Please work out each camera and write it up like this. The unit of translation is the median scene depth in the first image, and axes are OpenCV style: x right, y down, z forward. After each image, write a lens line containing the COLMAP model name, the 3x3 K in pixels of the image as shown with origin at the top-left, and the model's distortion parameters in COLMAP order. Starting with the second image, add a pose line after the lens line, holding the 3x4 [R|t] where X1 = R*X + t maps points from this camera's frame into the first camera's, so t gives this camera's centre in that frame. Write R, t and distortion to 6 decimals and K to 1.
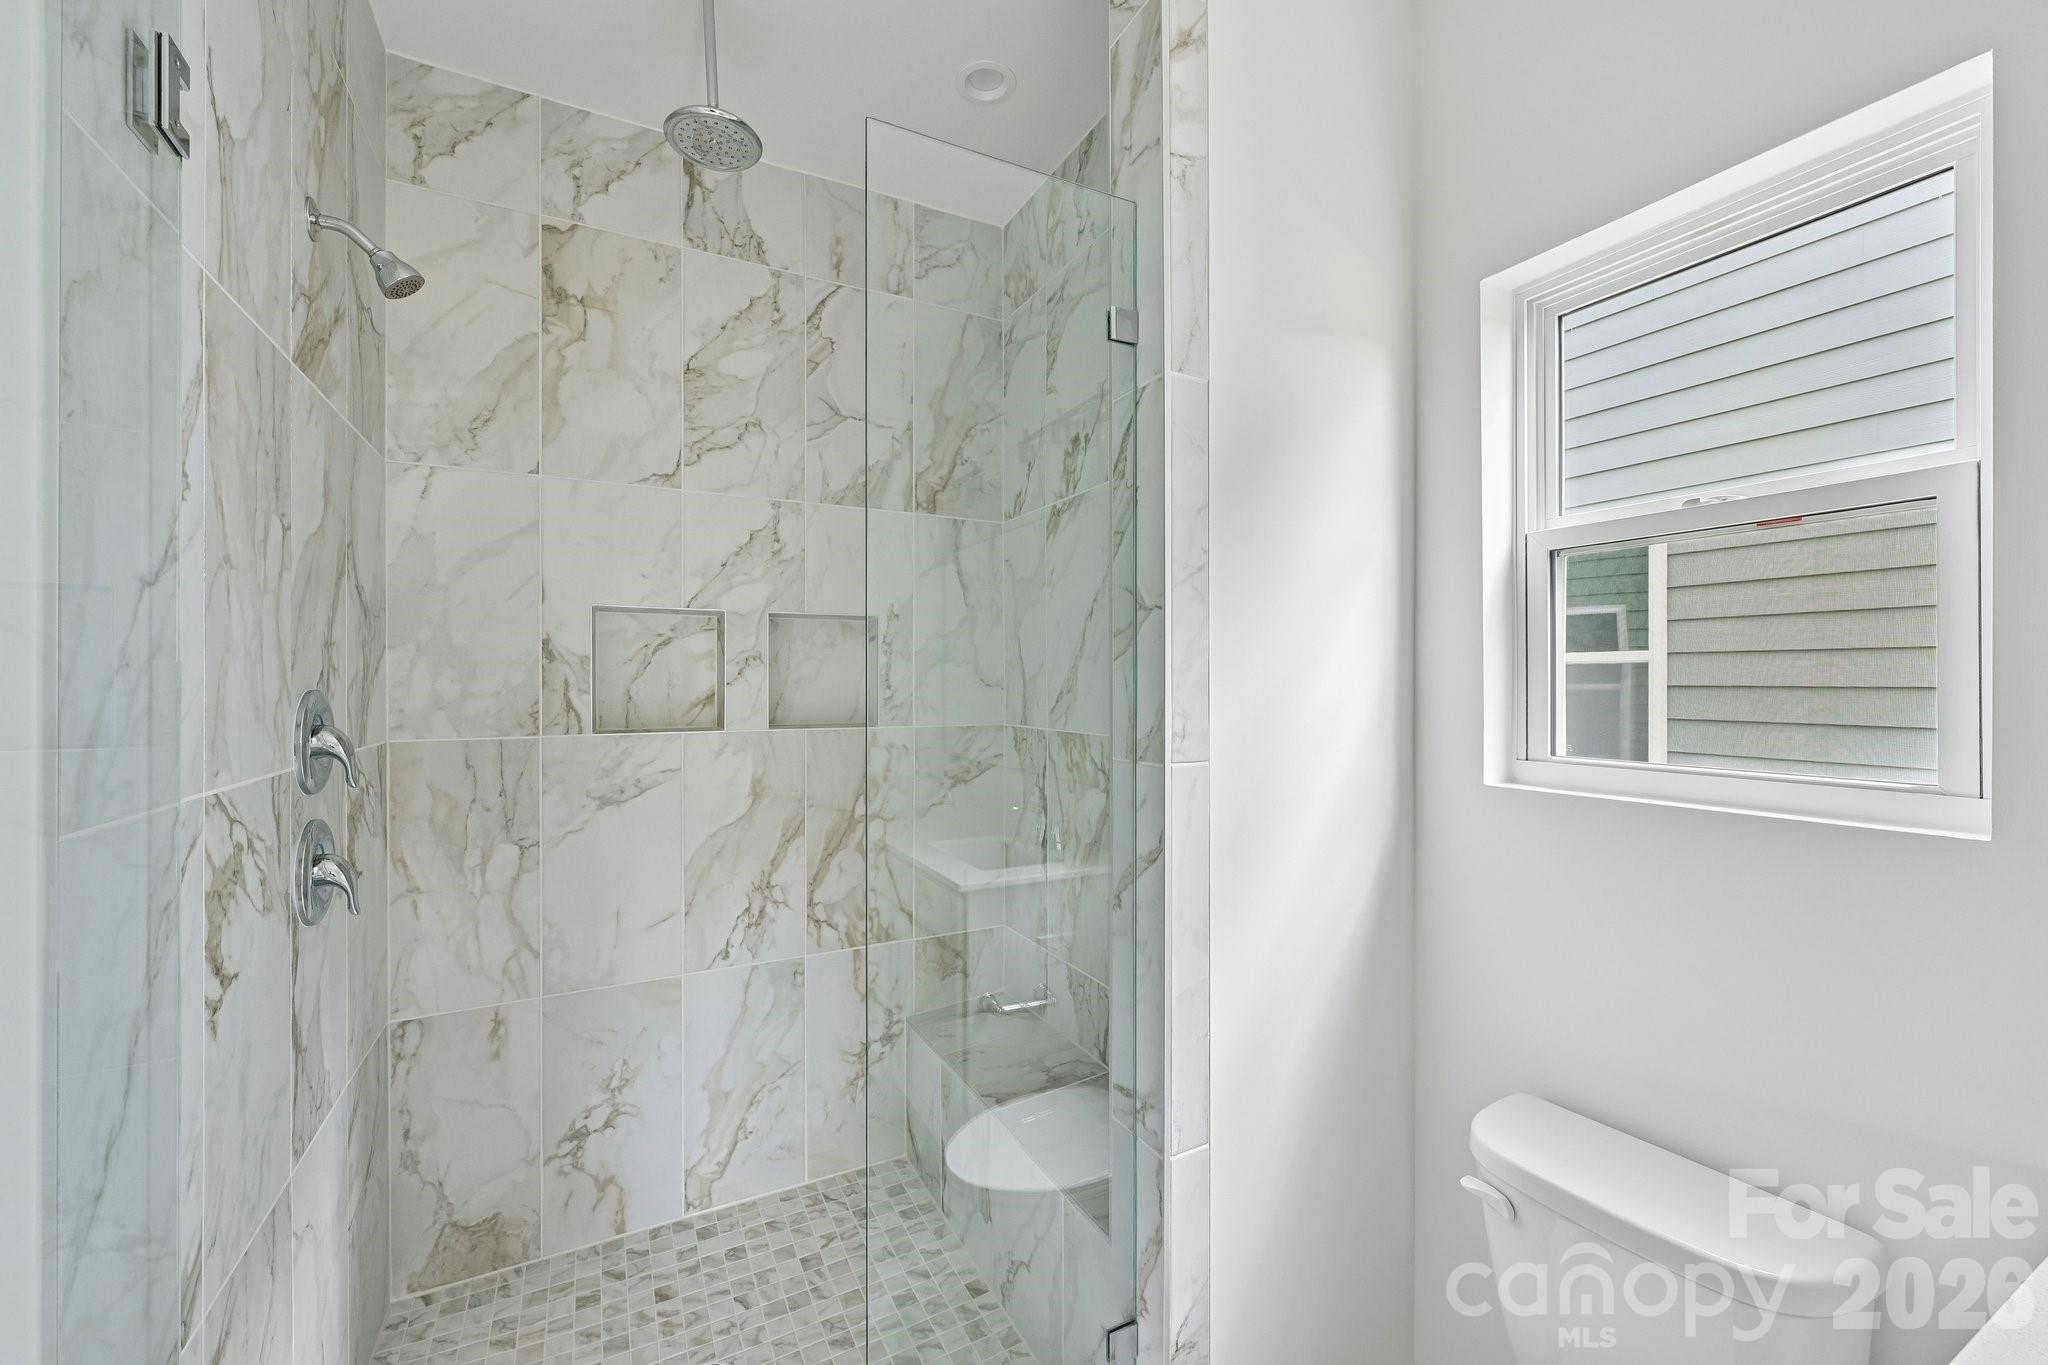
lens RADIAL K [[818.4, 0, 1020.5], [0, 818.4, 682.8], [0, 0, 1]] dist [-0.001994, 0.000384]
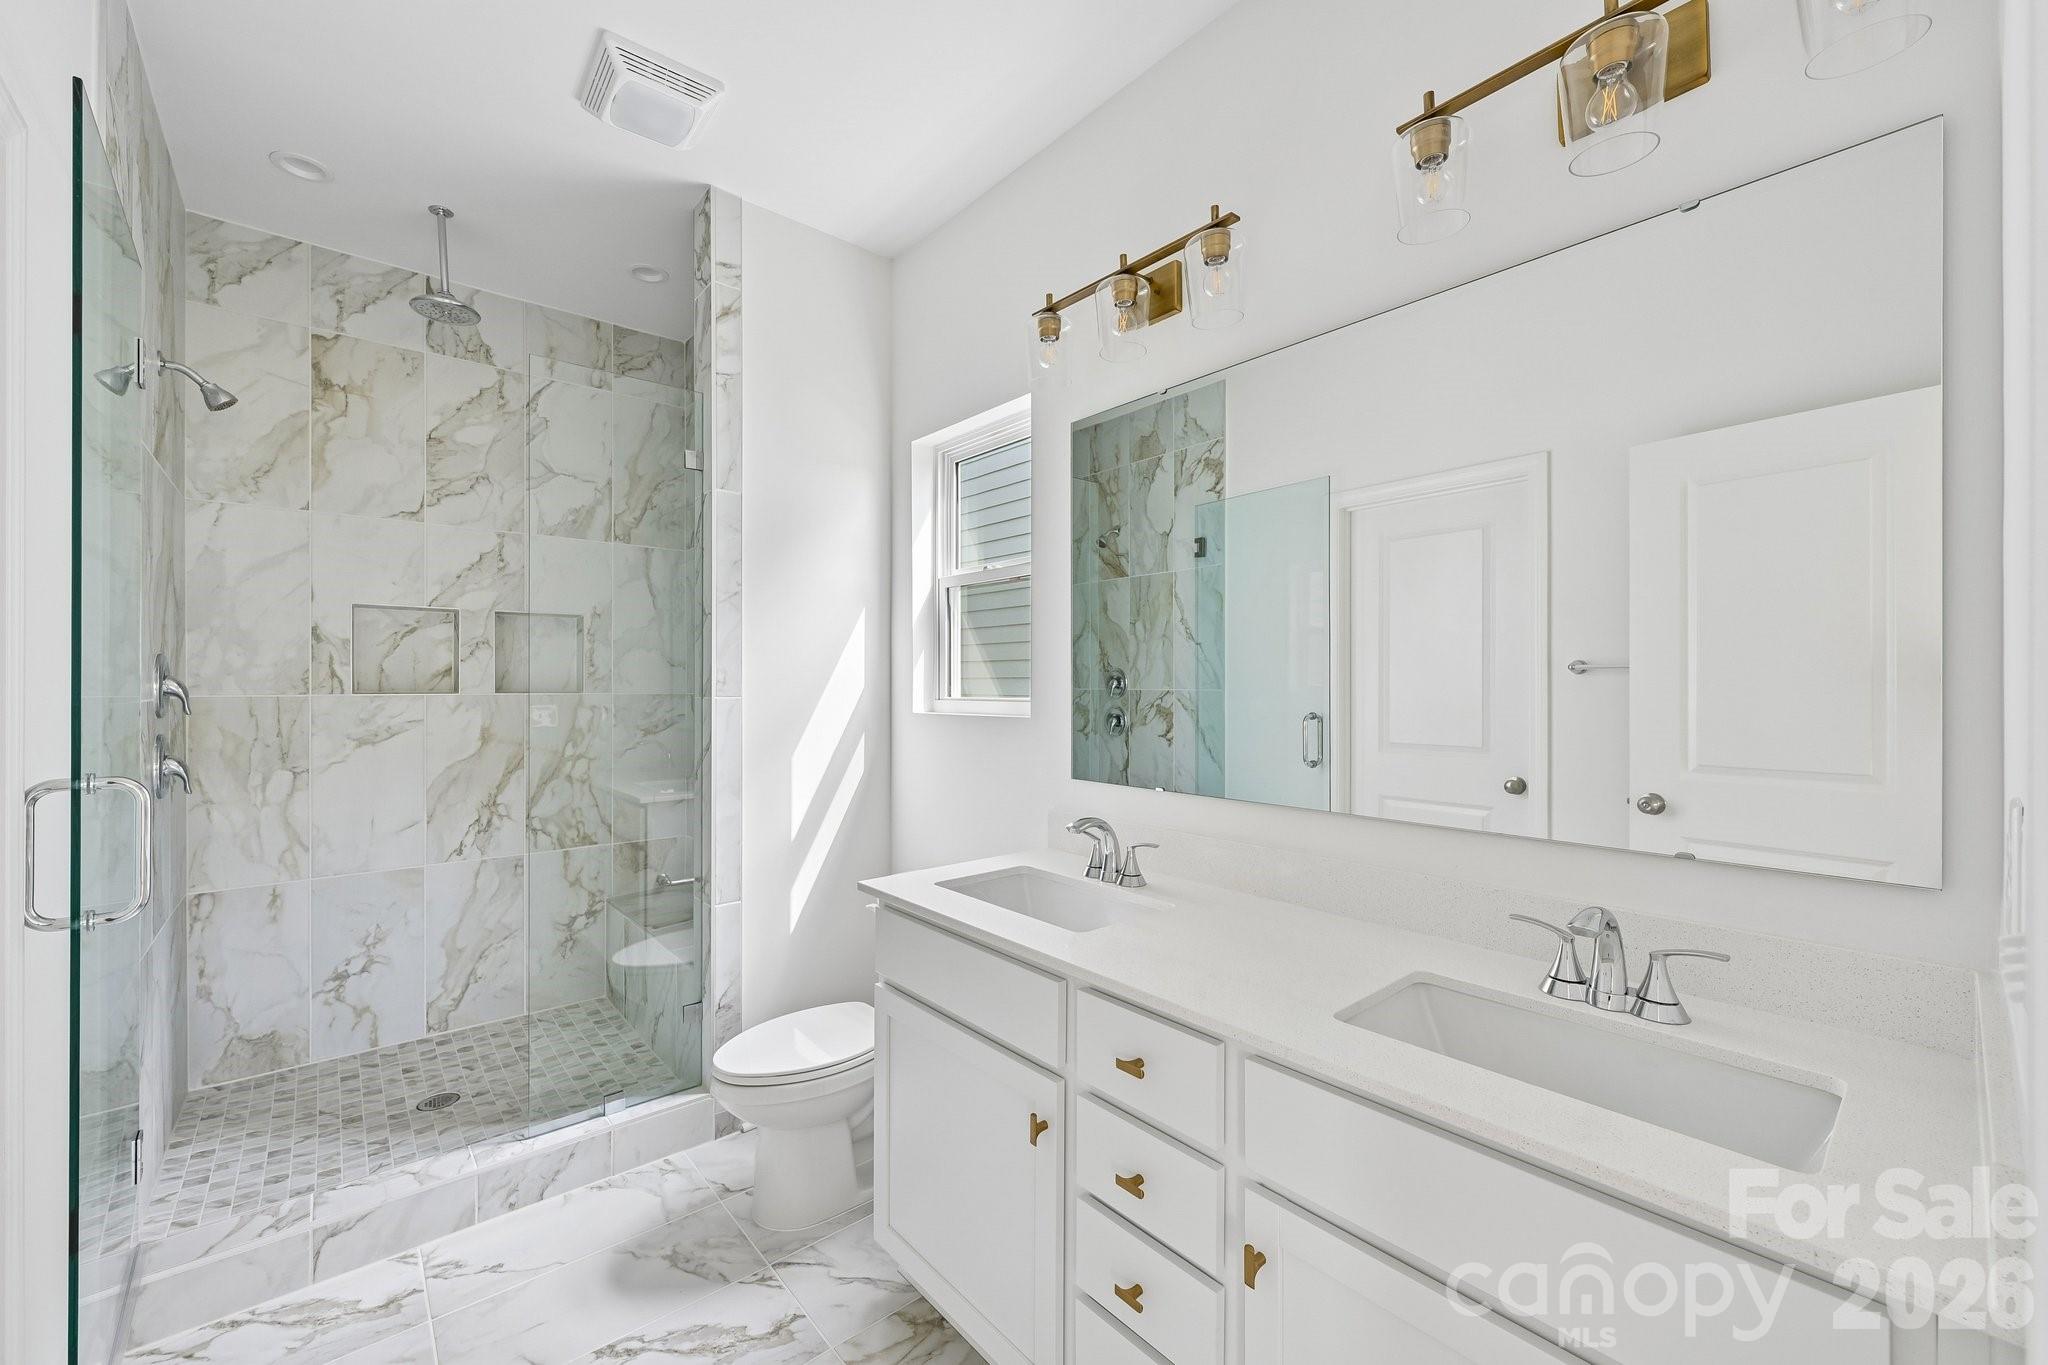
lens RADIAL K [[818.4, 0, 1026.9], [0, 818.4, 685.0], [0, 0, 1]] dist [-0.001994, 0.000384]
pose [[0.973792, 0.001037, 0.227437, 0.304749], [-0.001063, 0.999999, -0.000005, 0.047391], [-0.227437, -0.000237, 0.973793, -0.670865]]
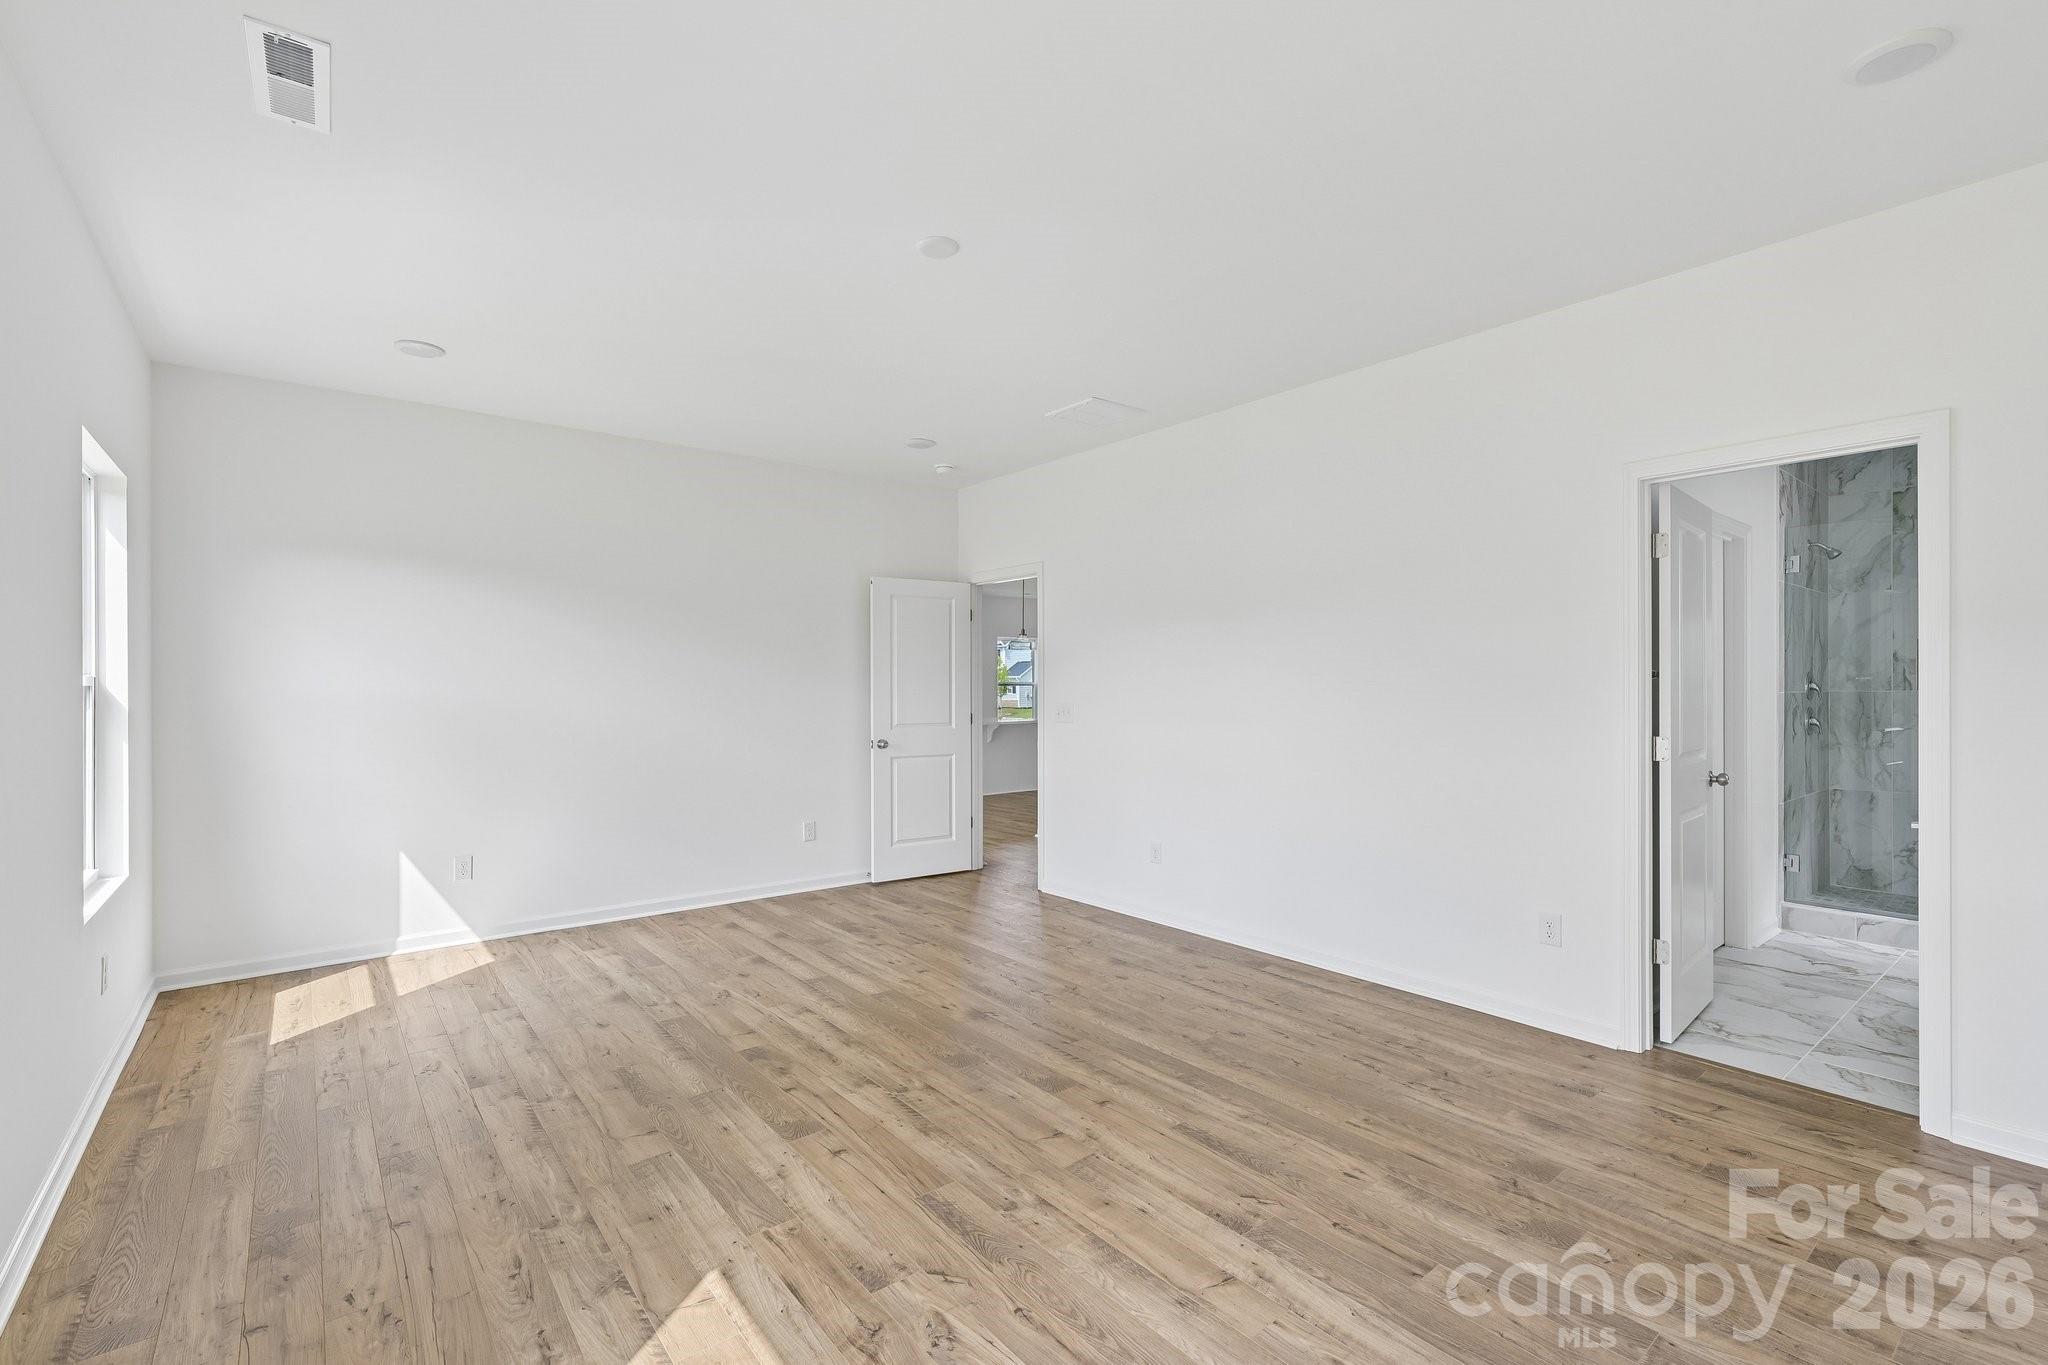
lens RADIAL K [[903.9, 0, 1021.4], [0, 903.9, 687.3], [0, 0, 1]] dist [-0.000344, 0.000235]
pose [[0.195639, 0.001541, -0.980675, 1.696818], [0.001286, 0.999998, 0.001828, 0.046407], [0.980675, -0.001618, 0.195637, -2.286494]]
